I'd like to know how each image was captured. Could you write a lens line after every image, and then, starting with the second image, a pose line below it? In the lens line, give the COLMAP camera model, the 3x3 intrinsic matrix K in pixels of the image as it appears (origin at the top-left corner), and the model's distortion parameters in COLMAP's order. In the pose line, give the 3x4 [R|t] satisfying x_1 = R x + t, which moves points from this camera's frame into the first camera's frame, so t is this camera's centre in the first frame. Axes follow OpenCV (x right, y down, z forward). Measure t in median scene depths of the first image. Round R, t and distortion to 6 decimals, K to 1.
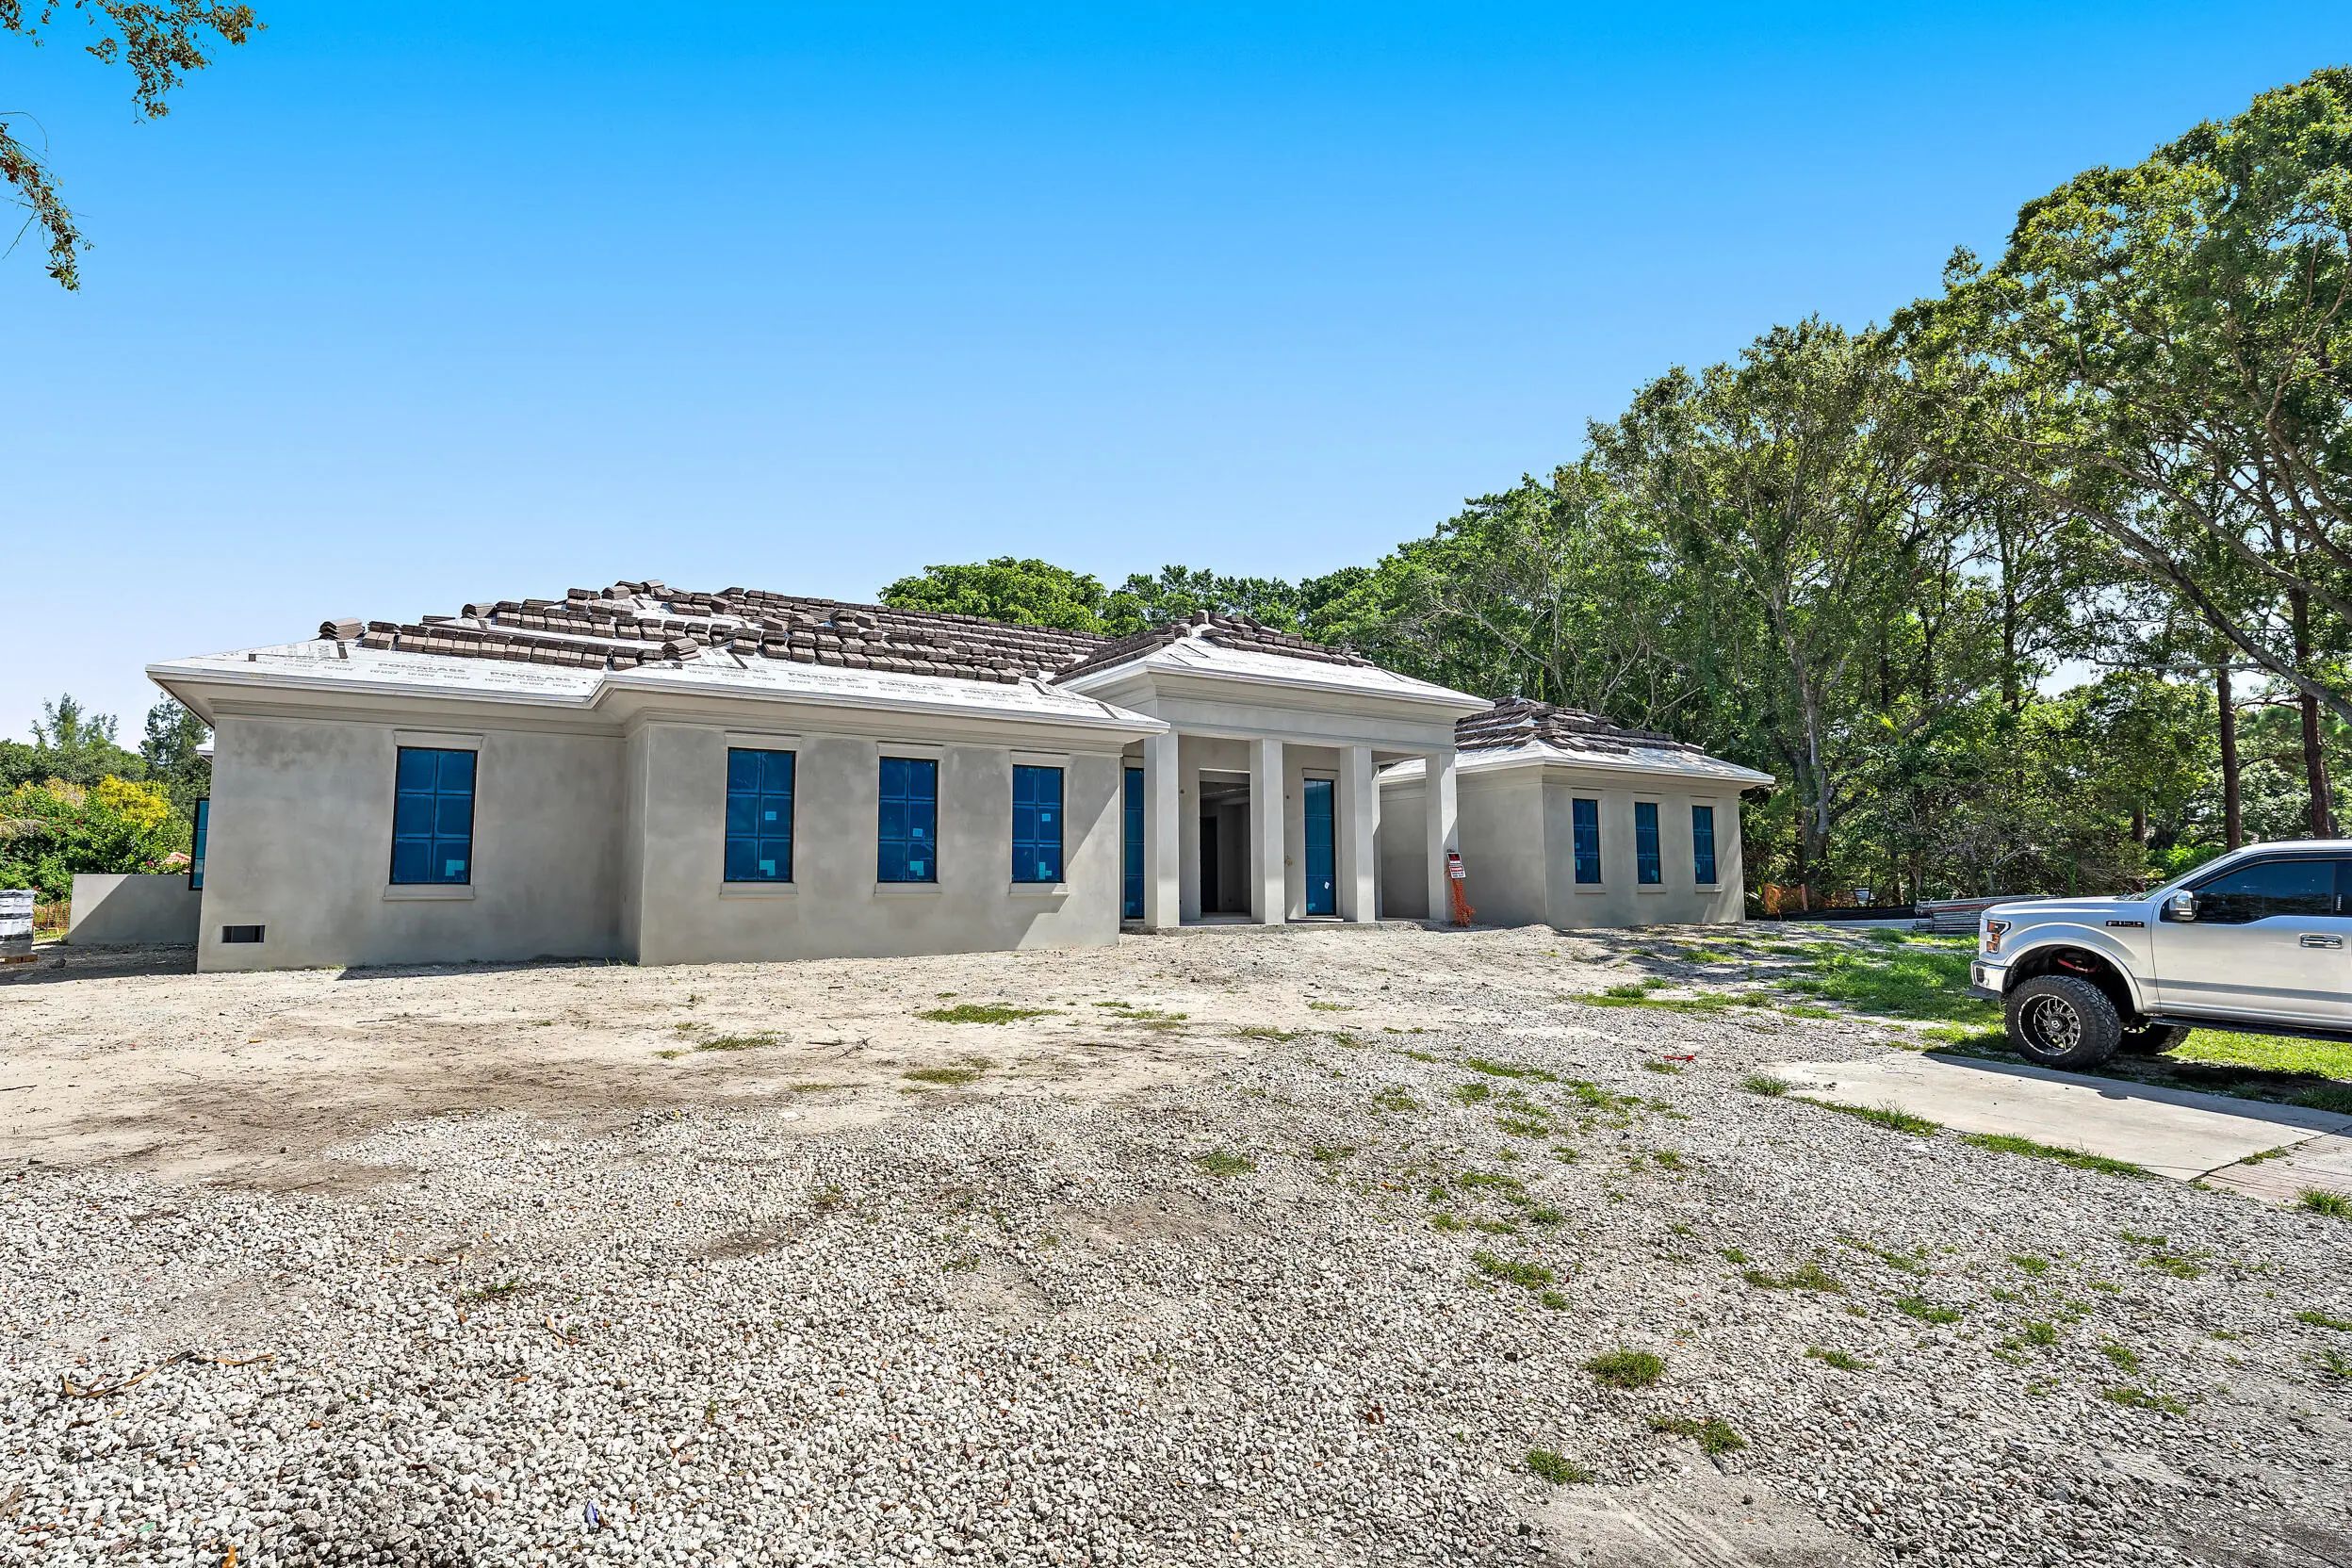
lens RADIAL K [[1165.9, 0, 1176.0], [0, 1165.9, 784.0], [0, 0, 1]] dist [-0.002273, -0.000408]
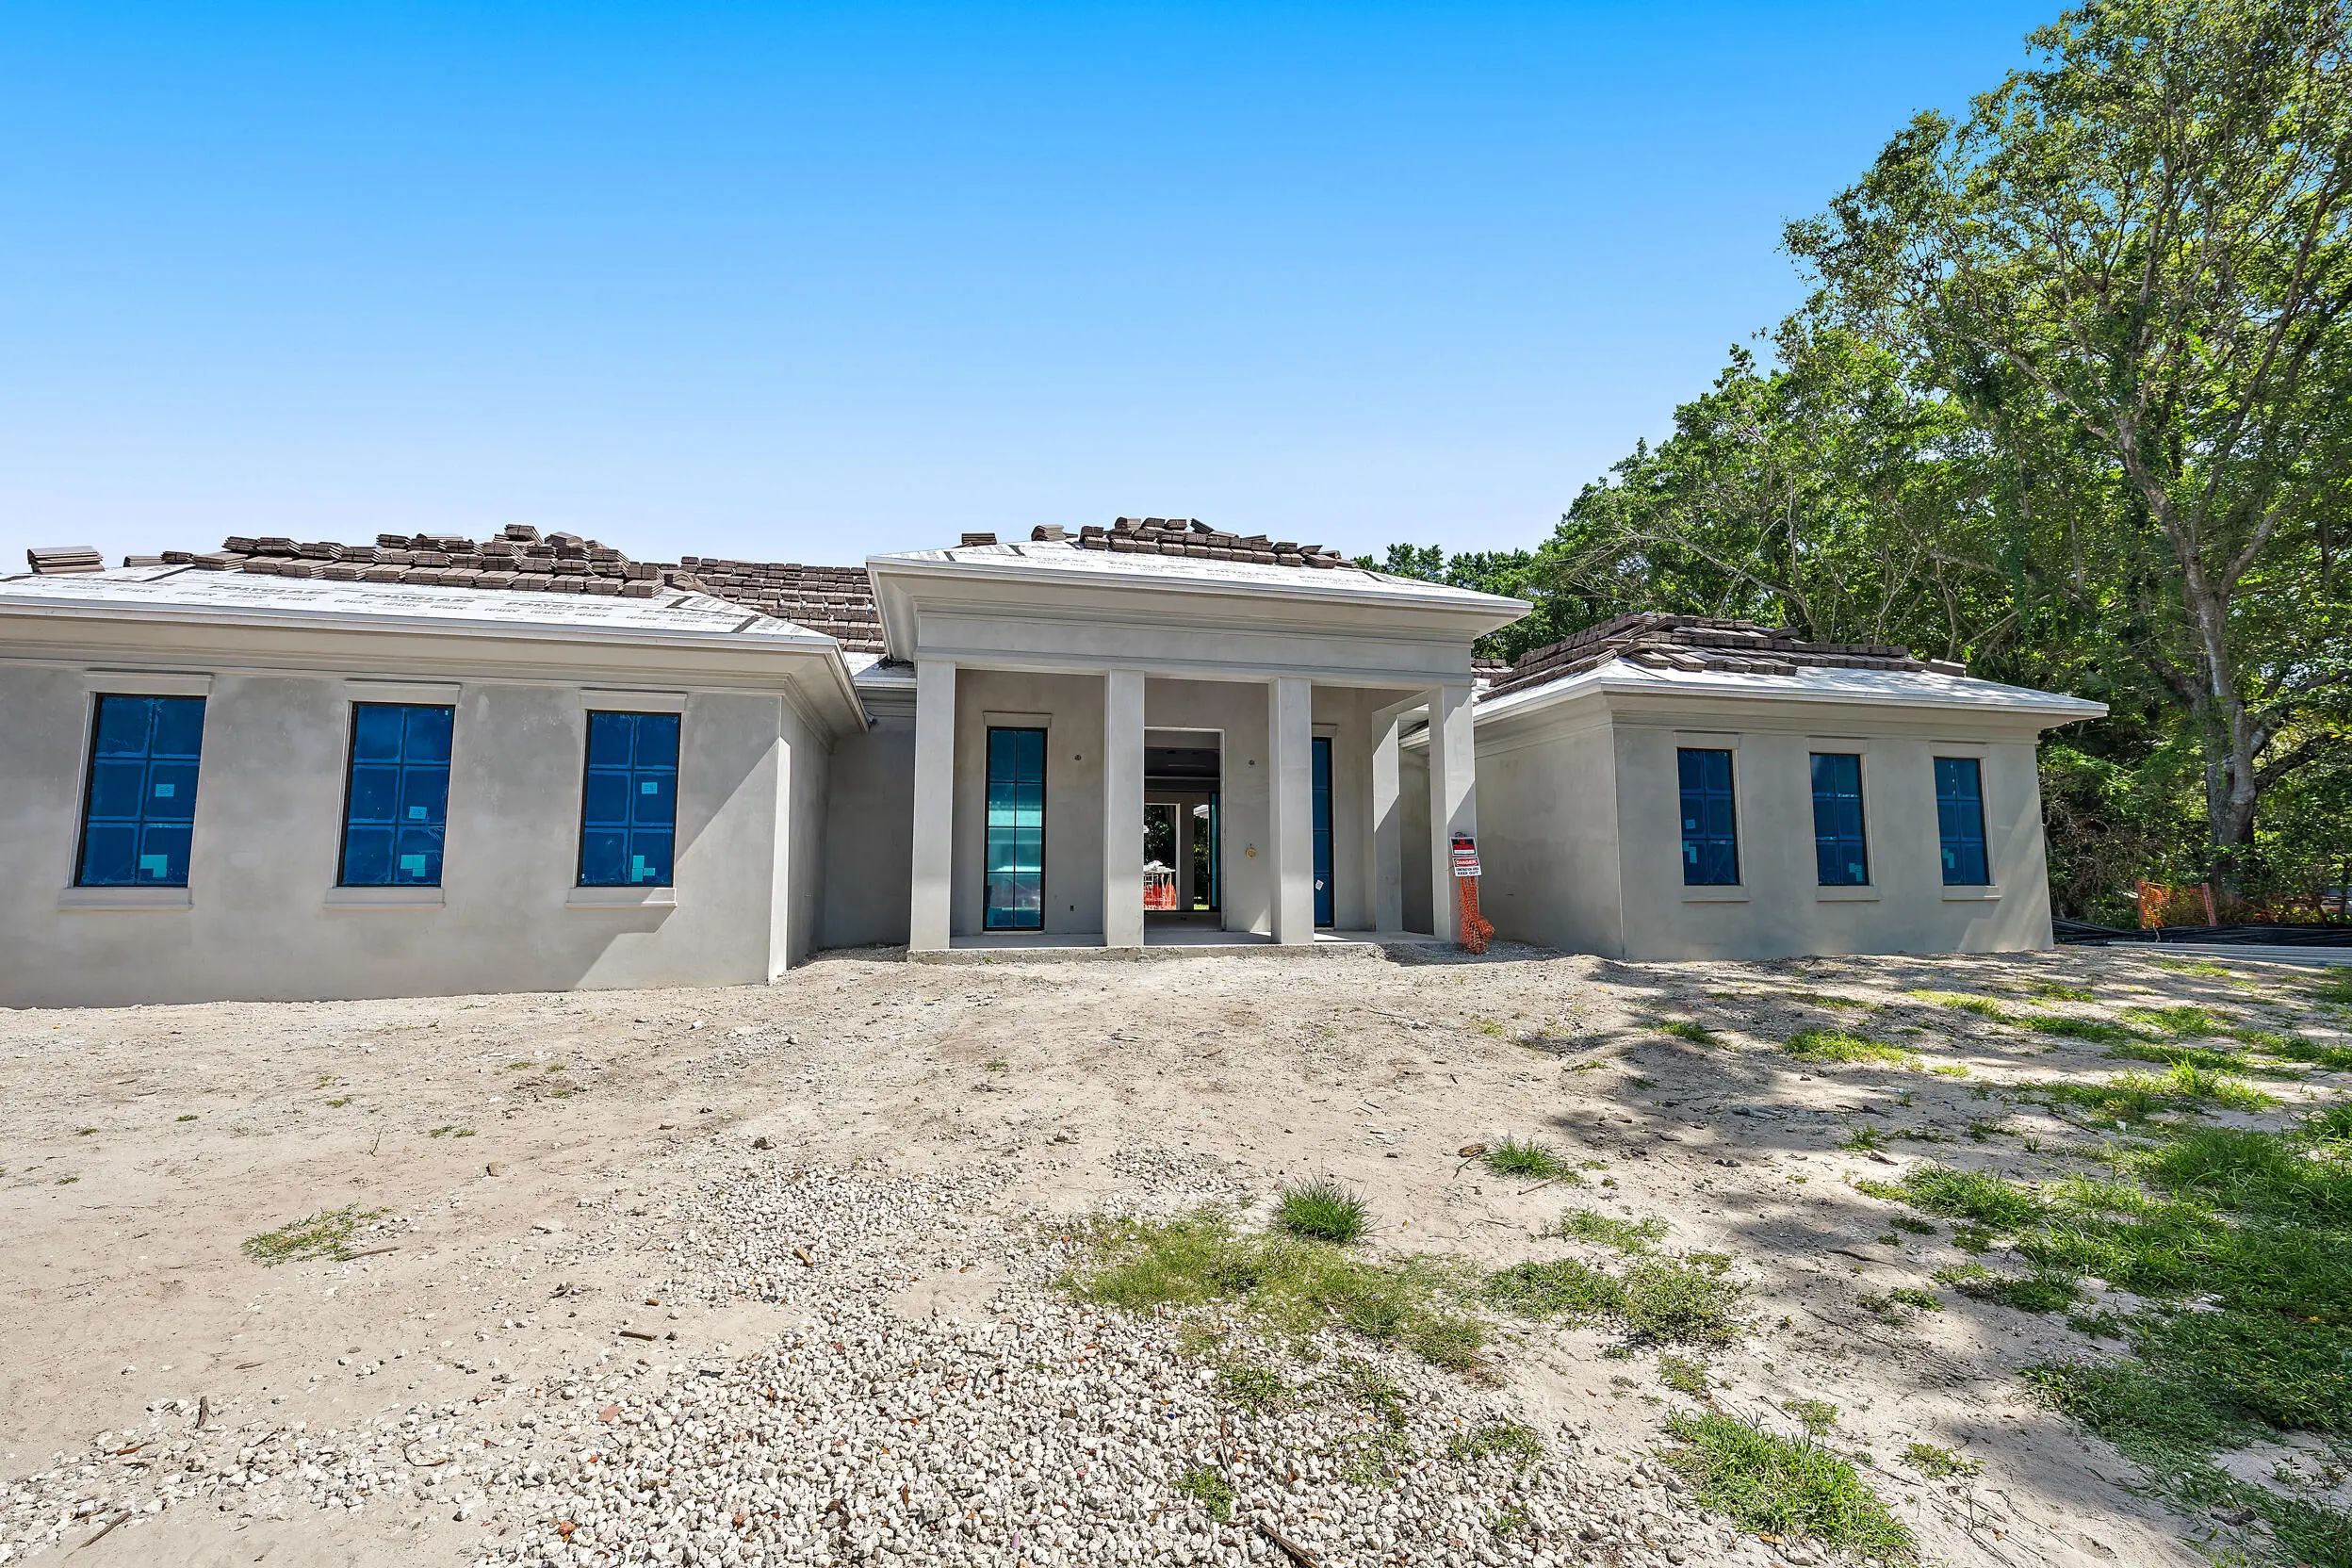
lens RADIAL K [[1019.5, 0, 1175.1], [0, 1019.5, 772.3], [0, 0, 1]] dist [-0.000897, -0.000127]
pose [[0.944273, -0.030423, -0.327755, 0.275375], [0.026657, 0.999517, -0.015975, 0.028003], [0.328082, 0.006348, 0.944628, 0.415767]]
